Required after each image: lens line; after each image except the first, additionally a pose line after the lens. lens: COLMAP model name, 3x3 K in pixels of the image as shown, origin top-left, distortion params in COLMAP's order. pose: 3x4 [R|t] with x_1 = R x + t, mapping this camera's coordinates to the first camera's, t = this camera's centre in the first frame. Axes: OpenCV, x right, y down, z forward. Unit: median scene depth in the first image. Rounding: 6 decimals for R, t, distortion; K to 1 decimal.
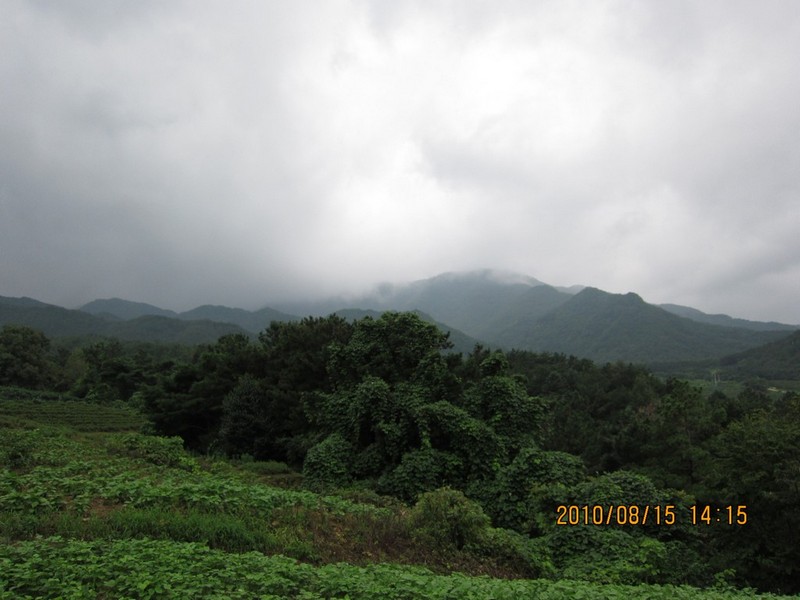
lens RADIAL K [[668.2, 0, 401.0], [0, 668.2, 300.8], [0, 0, 1]] dist [-0.056903, 0.023690]
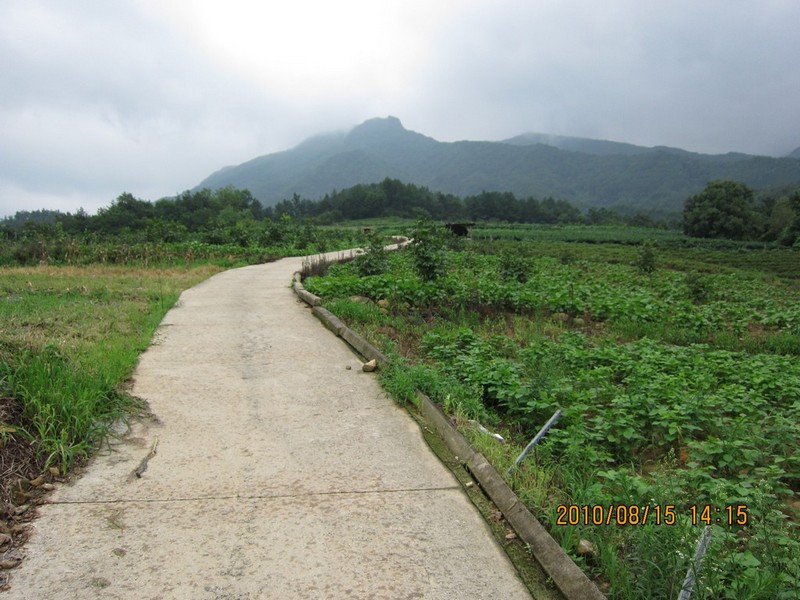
lens RADIAL K [[668.2, 0, 401.0], [0, 668.2, 300.8], [0, 0, 1]] dist [-0.056903, 0.023690]
pose [[0.547704, 0.024829, -0.836304, 0.046899], [0.160998, 0.977752, 0.134468, 0.005859], [0.821036, -0.208292, 0.531521, -0.024700]]
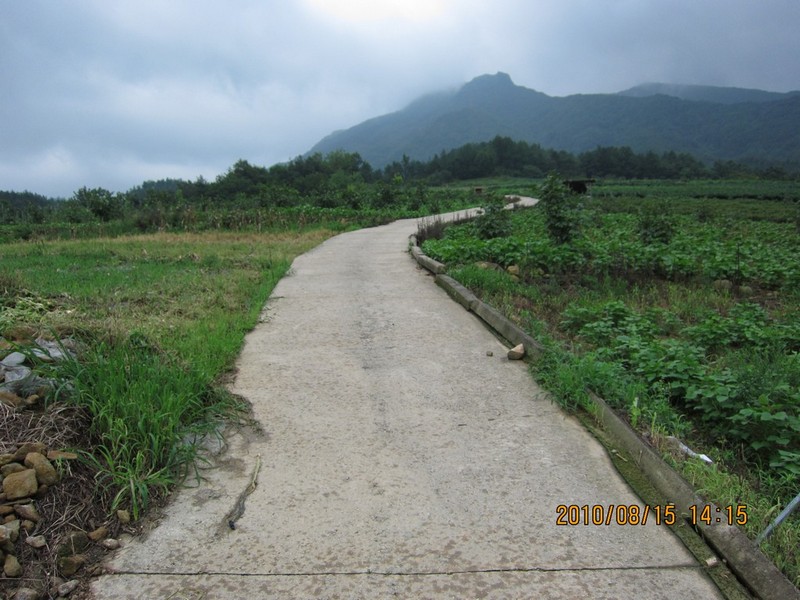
lens RADIAL K [[668.2, 0, 401.0], [0, 668.2, 300.8], [0, 0, 1]] dist [-0.056903, 0.023690]
pose [[0.404628, 0.073289, -0.911540, 0.009090], [0.189419, 0.968449, 0.161946, 0.006657], [0.894649, -0.238191, 0.377980, -0.013108]]
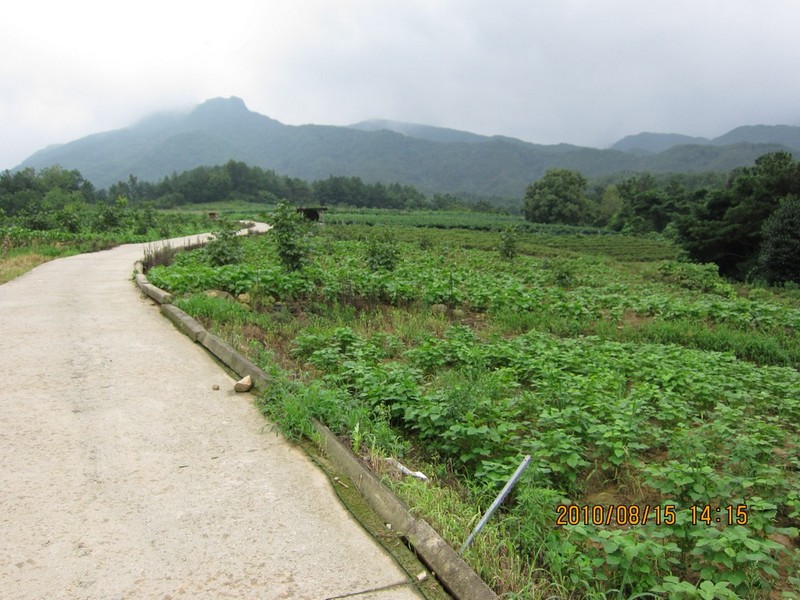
lens RADIAL K [[668.2, 0, 401.0], [0, 668.2, 300.8], [0, 0, 1]] dist [-0.056903, 0.023690]
pose [[0.721338, 0.029787, -0.691942, 0.010427], [0.142928, 0.971166, 0.190808, 0.005886], [0.677674, -0.236535, 0.696282, -0.010223]]
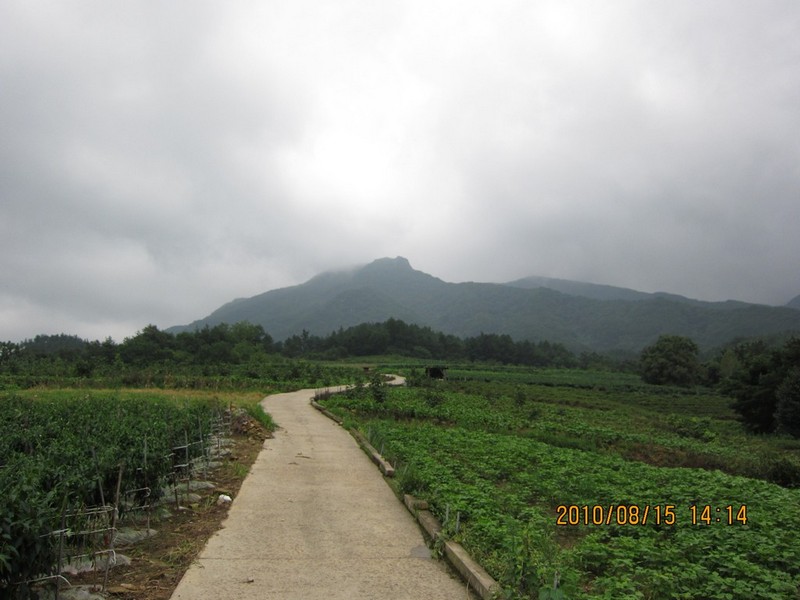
lens RADIAL K [[668.2, 0, 401.0], [0, 668.2, 300.8], [0, 0, 1]] dist [-0.056903, 0.023690]
pose [[0.542742, -0.126735, -0.830283, 0.457696], [0.127999, 0.989484, -0.067366, -0.015624], [0.830089, -0.069713, 0.553256, -0.230130]]
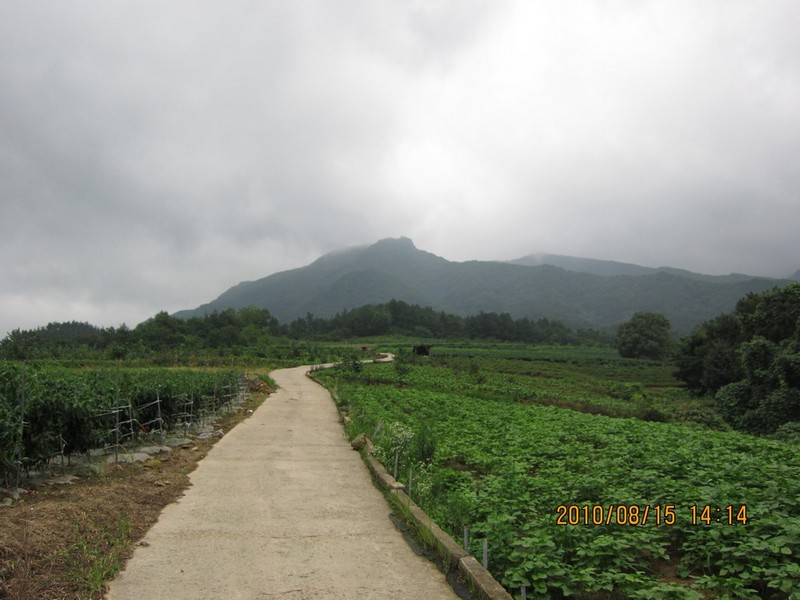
lens RADIAL K [[668.2, 0, 401.0], [0, 668.2, 300.8], [0, 0, 1]] dist [-0.056903, 0.023690]
pose [[0.533451, -0.112385, -0.838332, 0.724332], [0.147810, 0.988269, -0.038431, -0.013371], [0.832816, -0.103413, 0.543804, -0.332494]]
